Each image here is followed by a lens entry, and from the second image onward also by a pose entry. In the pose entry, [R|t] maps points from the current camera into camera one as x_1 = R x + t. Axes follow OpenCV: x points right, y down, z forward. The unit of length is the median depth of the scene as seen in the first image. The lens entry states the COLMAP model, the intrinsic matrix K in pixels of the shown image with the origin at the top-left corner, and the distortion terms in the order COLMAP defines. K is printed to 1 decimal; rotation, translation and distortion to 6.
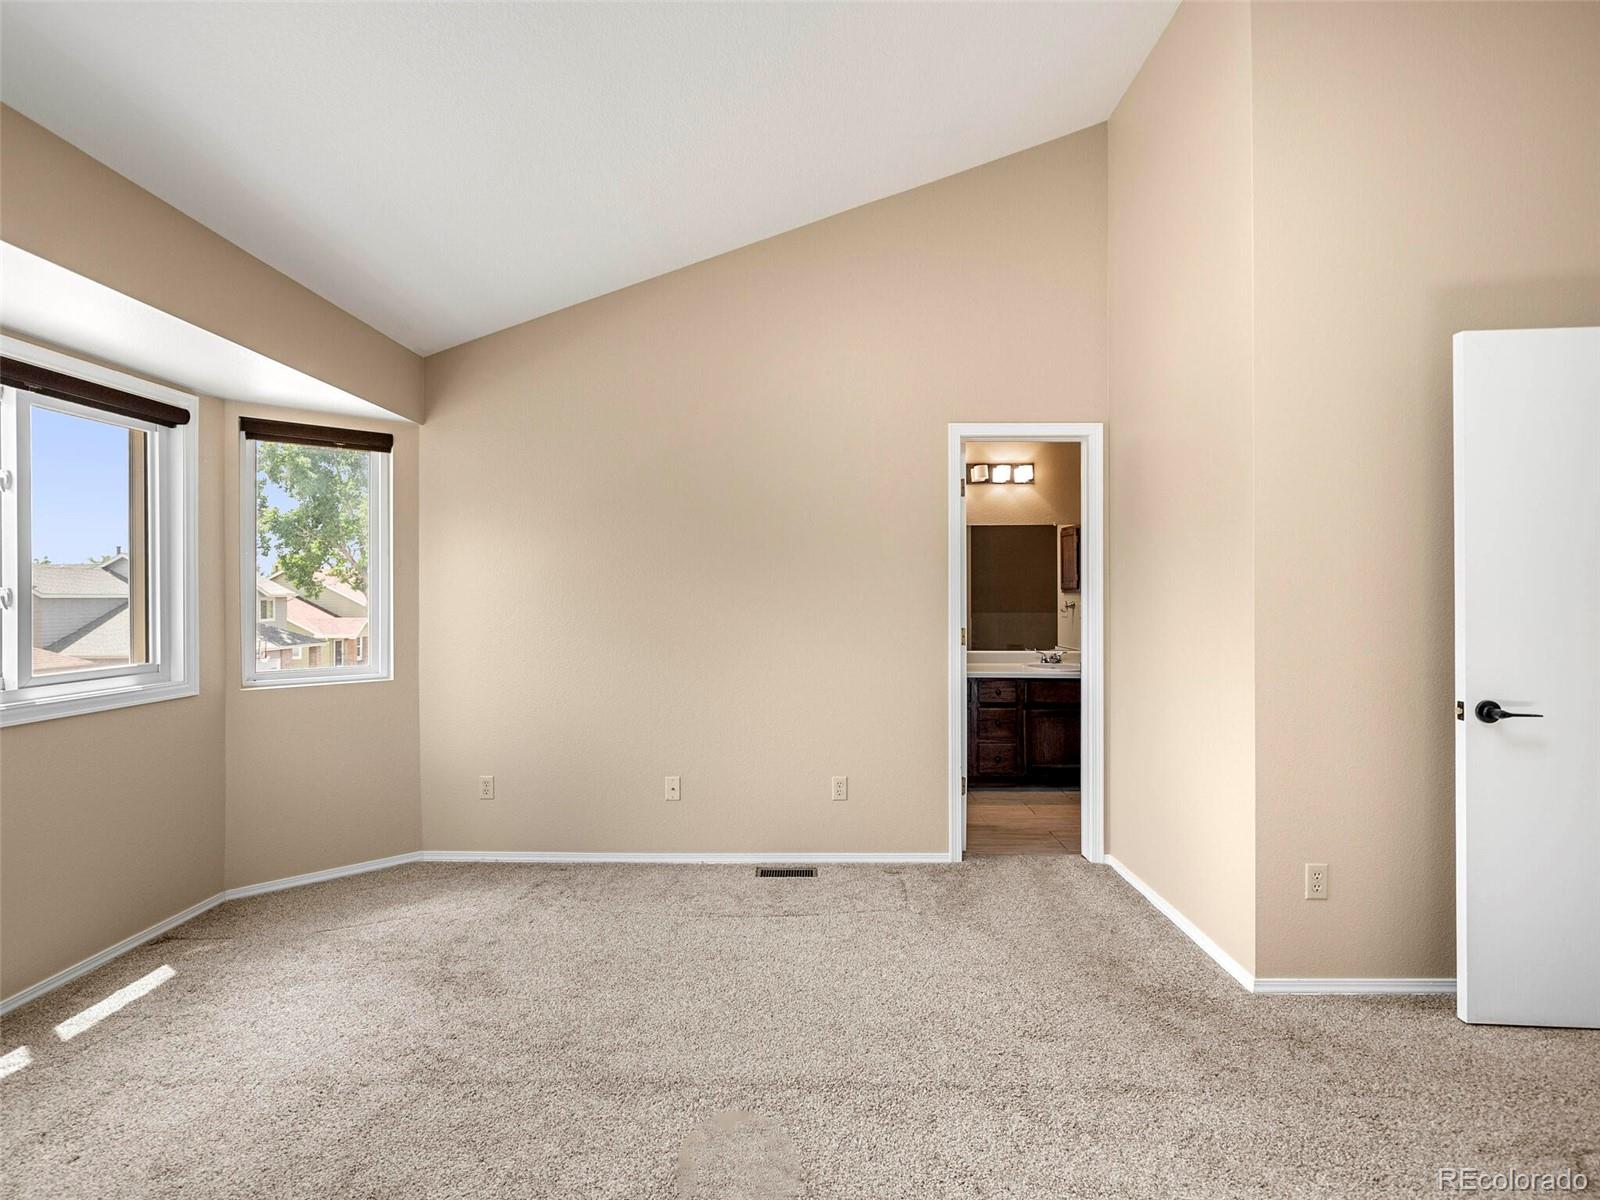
lens RADIAL K [[750.8, 0, 800.0], [0, 750.8, 600.0], [0, 0, 1]] dist [0.000950, 0.000302]
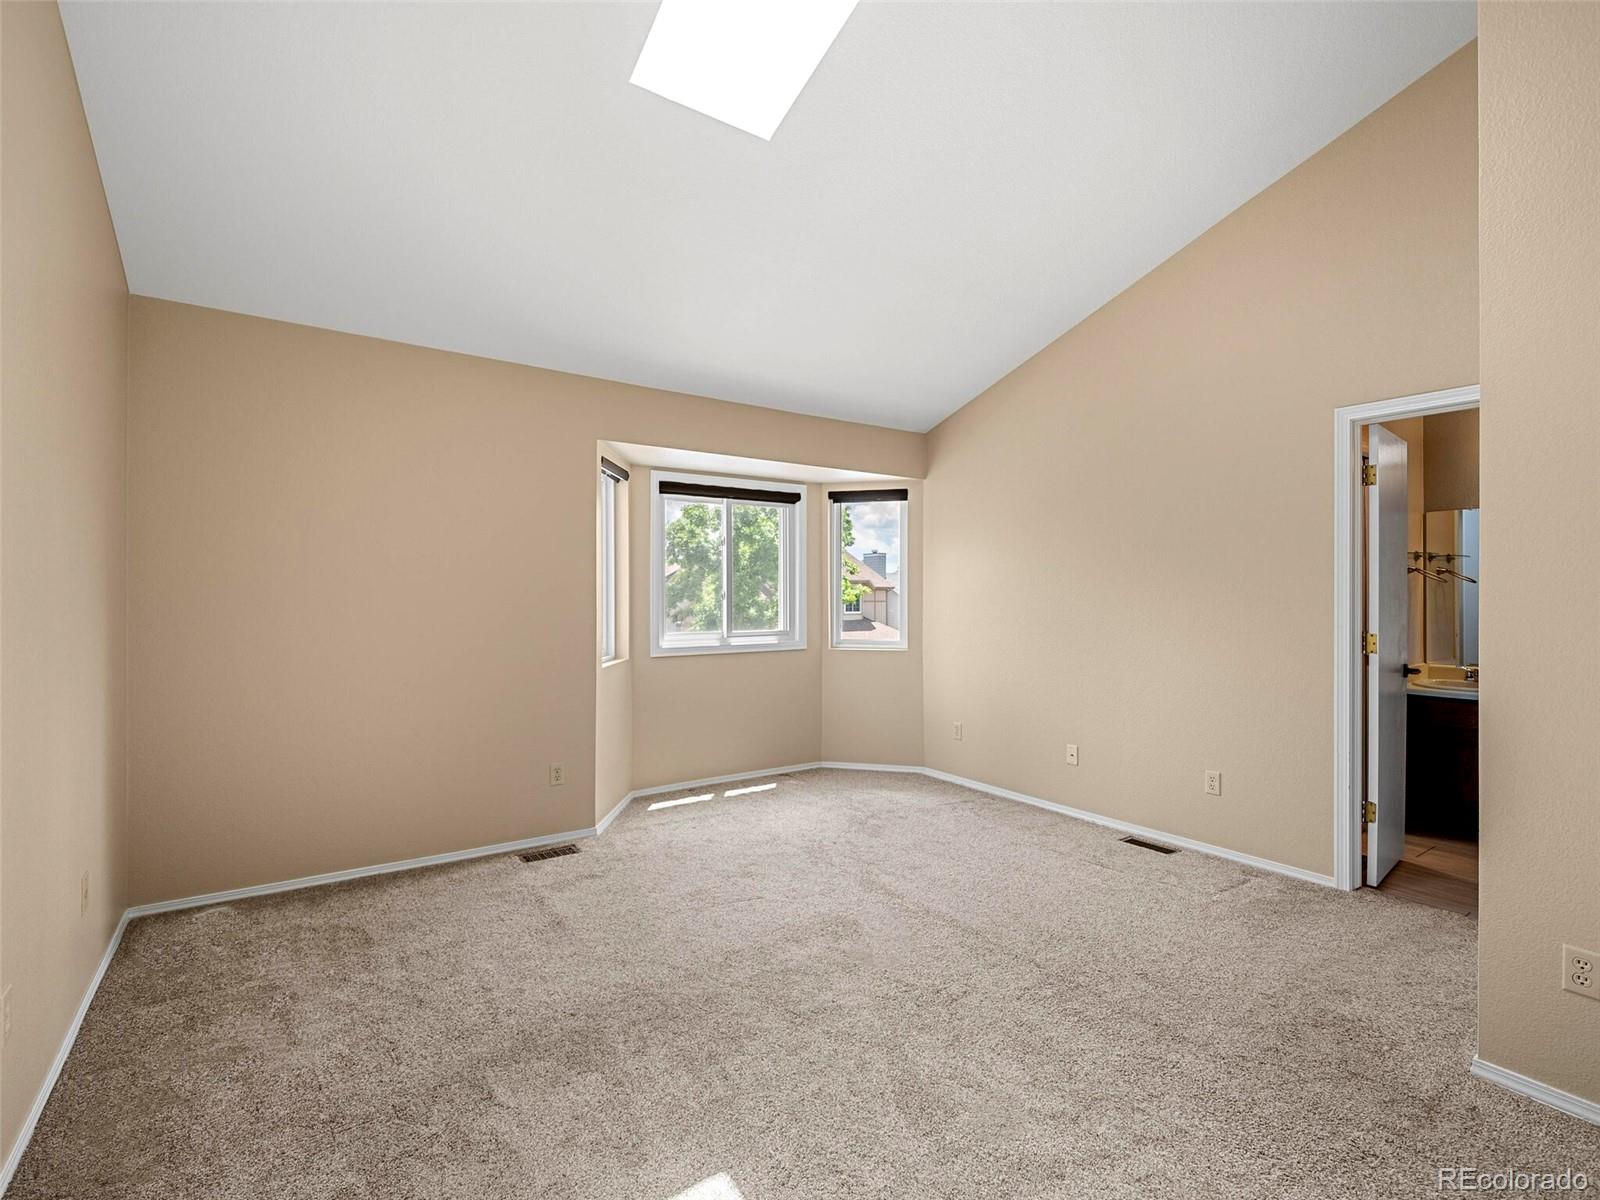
lens RADIAL K [[750.8, 0, 800.0], [0, 750.8, 600.0], [0, 0, 1]] dist [0.000950, 0.000302]
pose [[0.588373, 0.010774, -0.808518, 0.611755], [-0.007234, 0.999941, 0.008060, -0.005603], [0.808558, 0.001106, 0.588416, -0.076514]]
